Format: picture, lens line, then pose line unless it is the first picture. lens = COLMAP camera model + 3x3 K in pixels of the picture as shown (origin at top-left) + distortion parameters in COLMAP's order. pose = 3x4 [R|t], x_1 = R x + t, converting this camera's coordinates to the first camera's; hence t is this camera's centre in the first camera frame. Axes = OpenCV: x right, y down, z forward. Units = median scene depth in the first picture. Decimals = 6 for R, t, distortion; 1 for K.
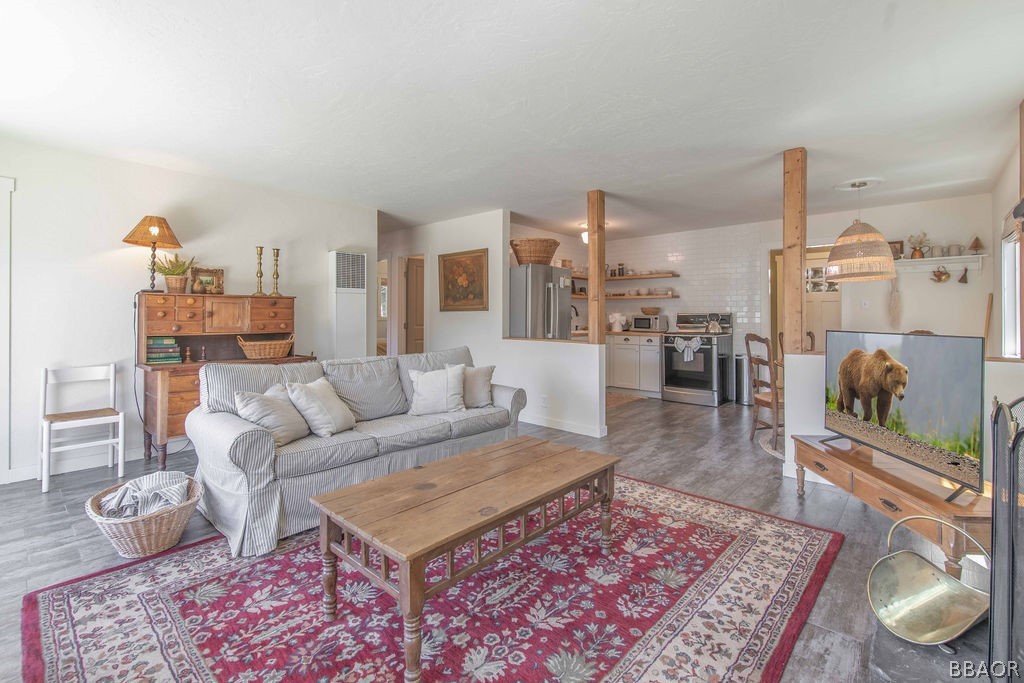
lens RADIAL K [[462.1, 0, 525.9], [0, 462.1, 311.0], [0, 0, 1]] dist [-0.004105, -0.000107]
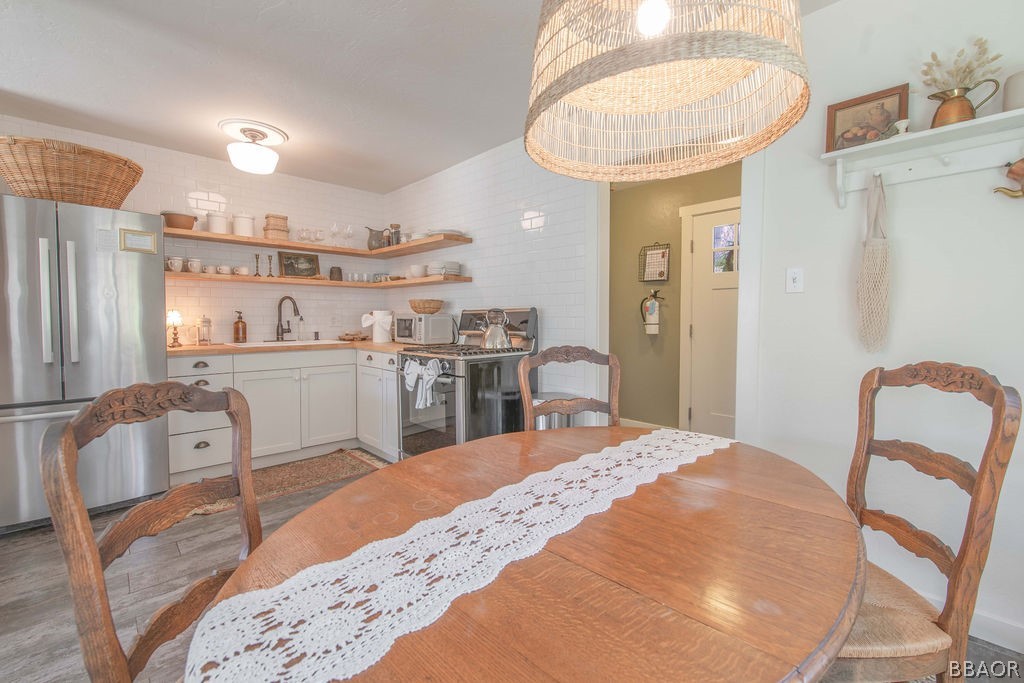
lens RADIAL K [[441.3, 0, 511.2], [0, 441.3, 334.5], [0, 0, 1]] dist [-0.000191, 0.000310]
pose [[0.994613, 0.004463, -0.103562, 0.893585], [0.000320, 0.998936, 0.046125, 0.020338], [0.103657, -0.045910, 0.993553, 1.016569]]
